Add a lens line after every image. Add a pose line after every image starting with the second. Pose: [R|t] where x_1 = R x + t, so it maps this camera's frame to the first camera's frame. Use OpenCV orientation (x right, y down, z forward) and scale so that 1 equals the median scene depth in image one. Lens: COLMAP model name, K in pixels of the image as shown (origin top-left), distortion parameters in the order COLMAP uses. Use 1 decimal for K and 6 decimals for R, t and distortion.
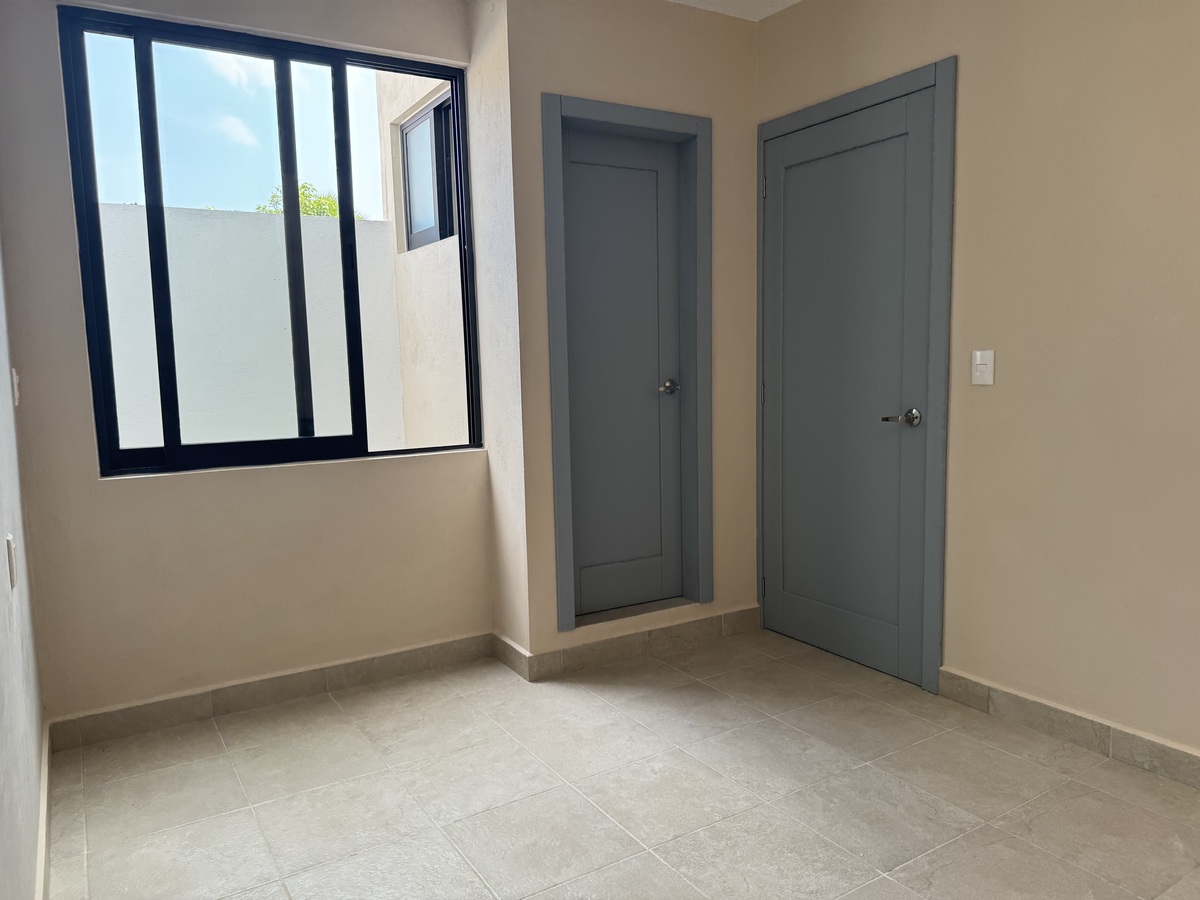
lens RADIAL K [[851.7, 0, 627.7], [0, 851.7, 445.7], [0, 0, 1]] dist [0.068170, -0.077739]
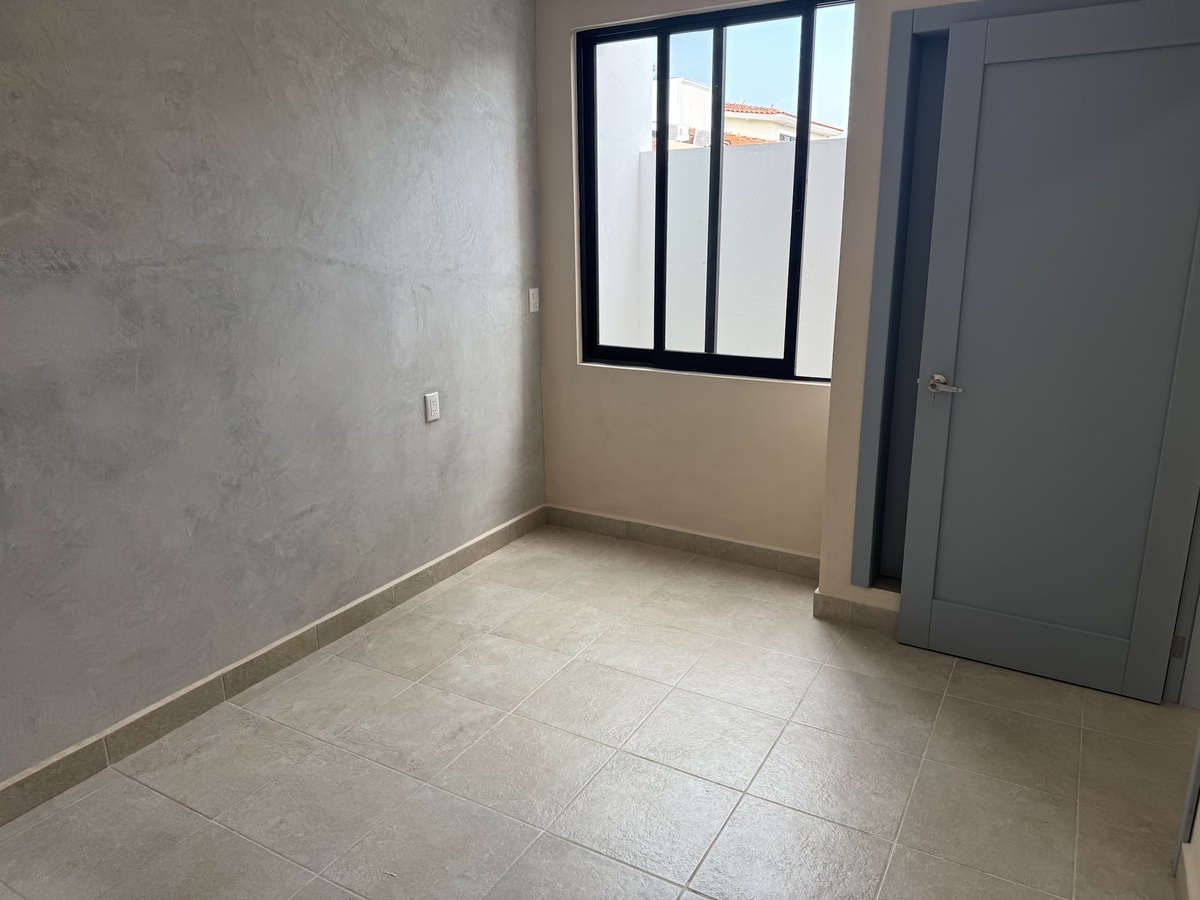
lens RADIAL K [[851.7, 0, 589.0], [0, 851.7, 444.8], [0, 0, 1]] dist [0.068170, -0.077739]
pose [[0.449063, 0.242967, -0.859831, 0.637539], [-0.096282, 0.969873, 0.223777, -0.140492], [0.888298, -0.017704, 0.458927, 0.287835]]
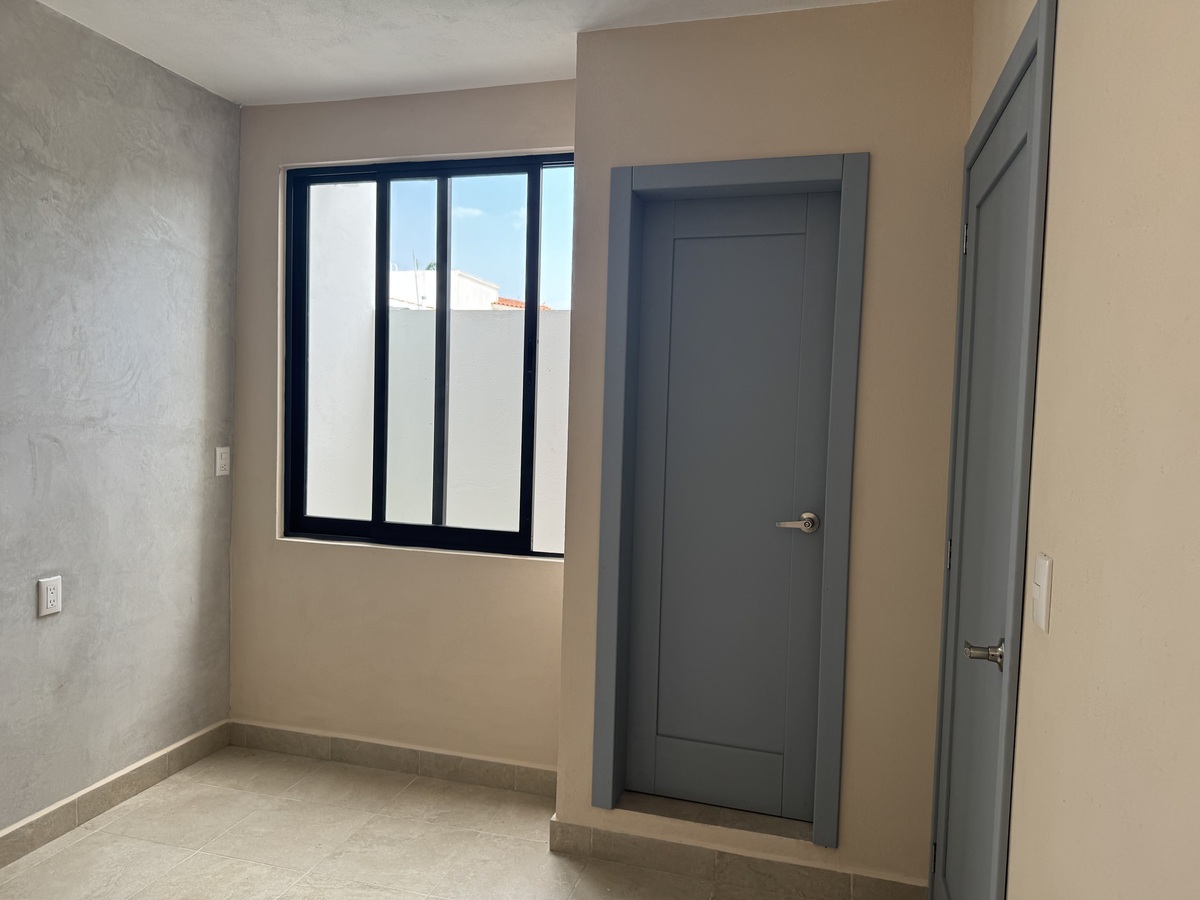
lens RADIAL K [[851.7, 0, 605.2], [0, 851.7, 441.1], [0, 0, 1]] dist [0.068170, -0.077739]
pose [[0.664382, 0.068403, -0.744256, 0.548180], [-0.125184, 0.991920, -0.020583, -0.118910], [0.736834, 0.106844, 0.667577, 0.443688]]
